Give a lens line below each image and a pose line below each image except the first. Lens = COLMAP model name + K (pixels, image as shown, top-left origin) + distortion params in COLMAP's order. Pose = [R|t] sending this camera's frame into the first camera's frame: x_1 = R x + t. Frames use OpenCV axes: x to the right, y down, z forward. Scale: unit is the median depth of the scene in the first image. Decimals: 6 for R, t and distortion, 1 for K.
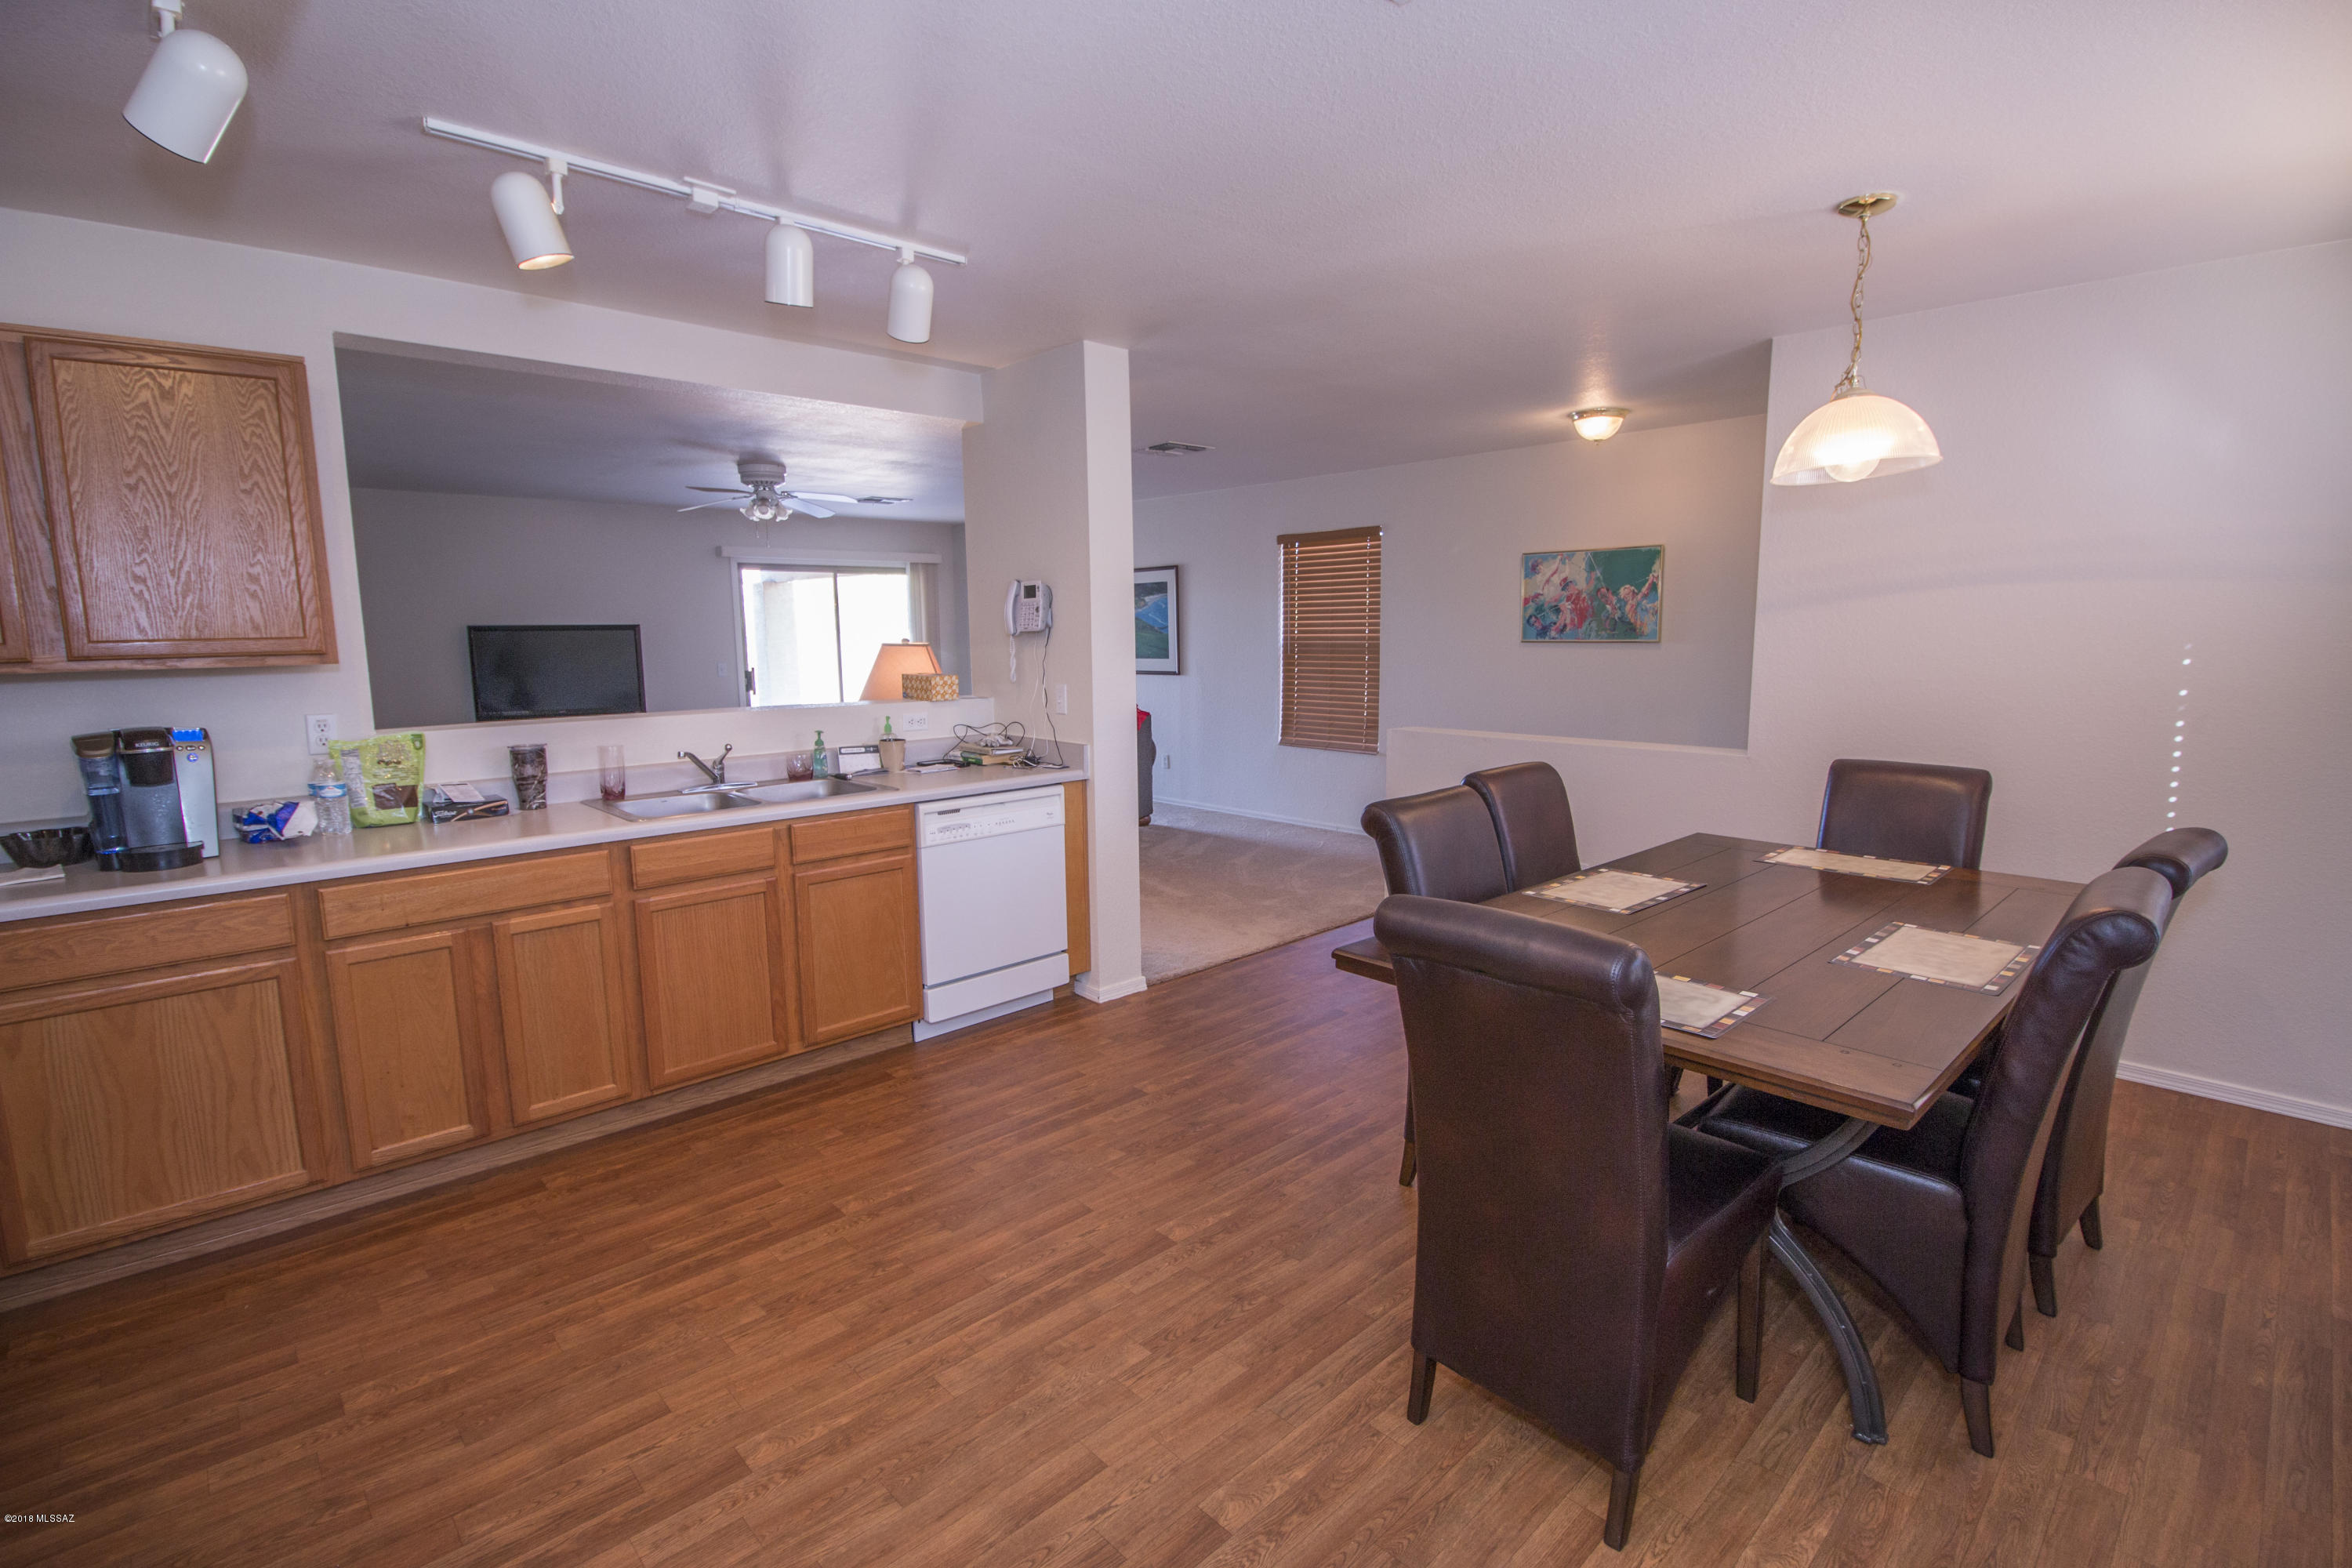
lens RADIAL K [[1079.2, 0, 1179.2], [0, 1079.2, 773.5], [0, 0, 1]] dist [-0.002244, -0.000536]
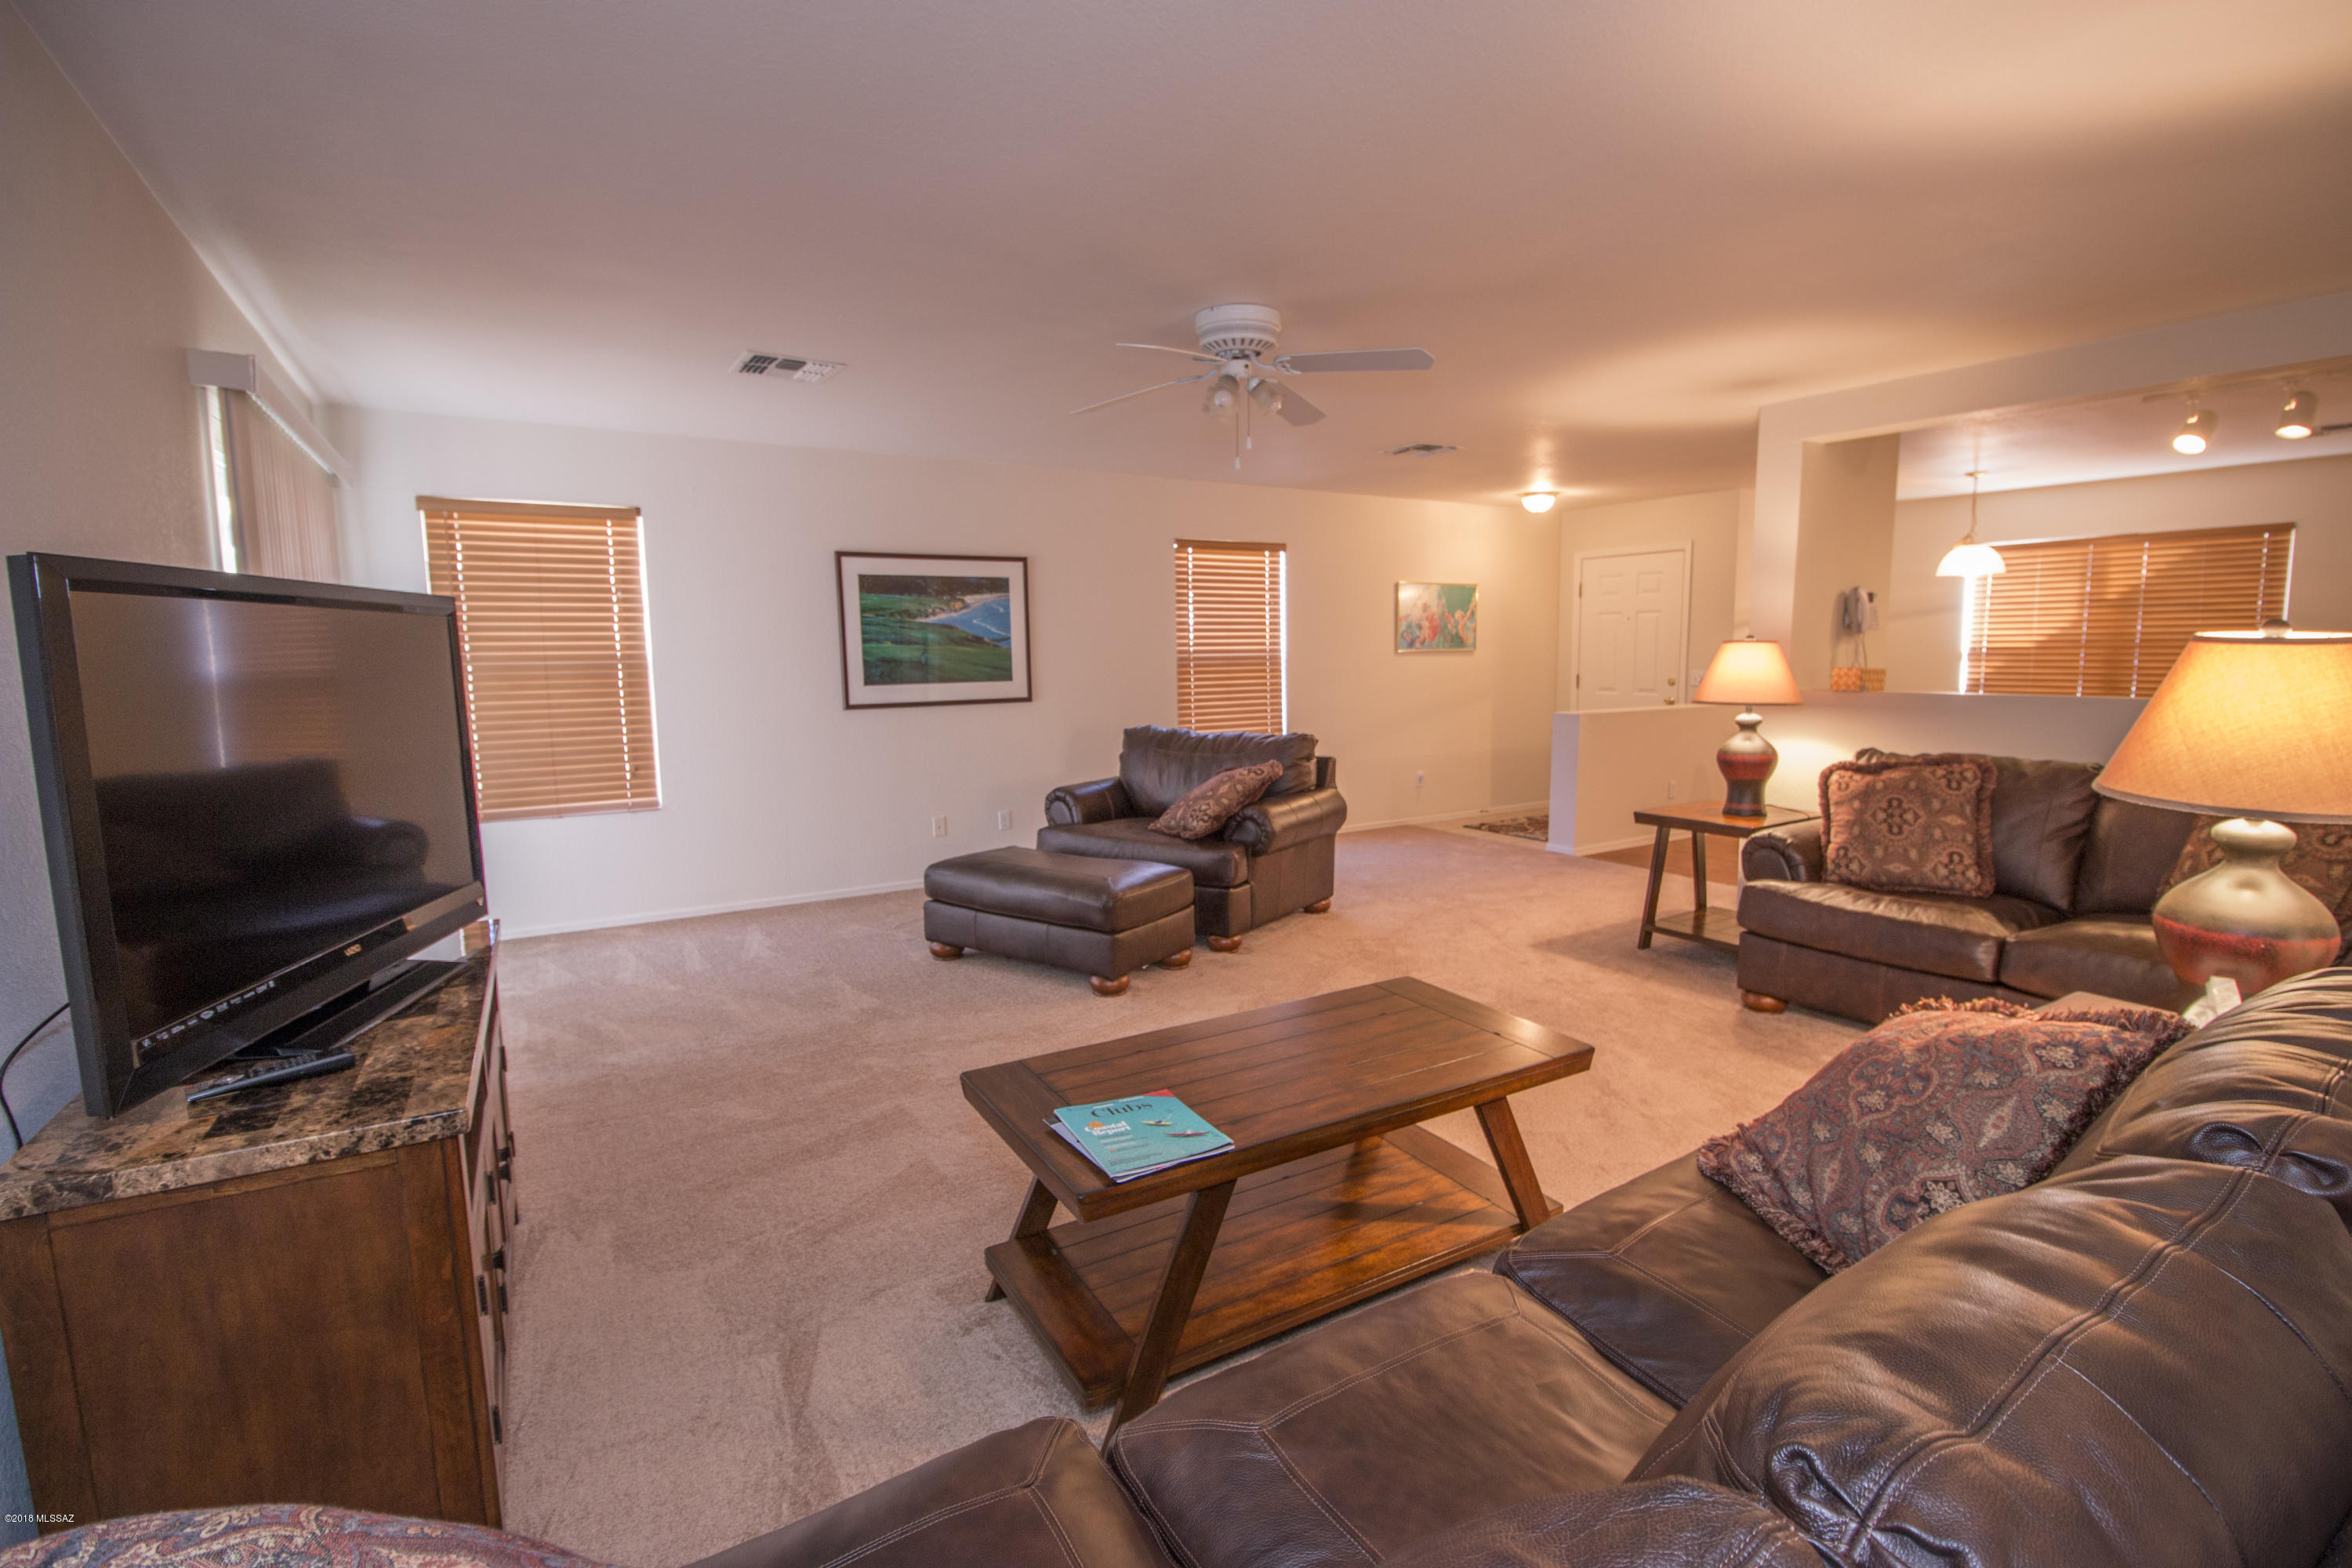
lens RADIAL K [[1079.2, 0, 1179.2], [0, 1079.2, 773.5], [0, 0, 1]] dist [-0.002244, -0.000536]
pose [[0.225652, -0.113984, 0.967517, -0.840608], [0.130682, 0.987698, 0.085883, -0.108414], [-0.965403, 0.107057, 0.237772, 0.845381]]
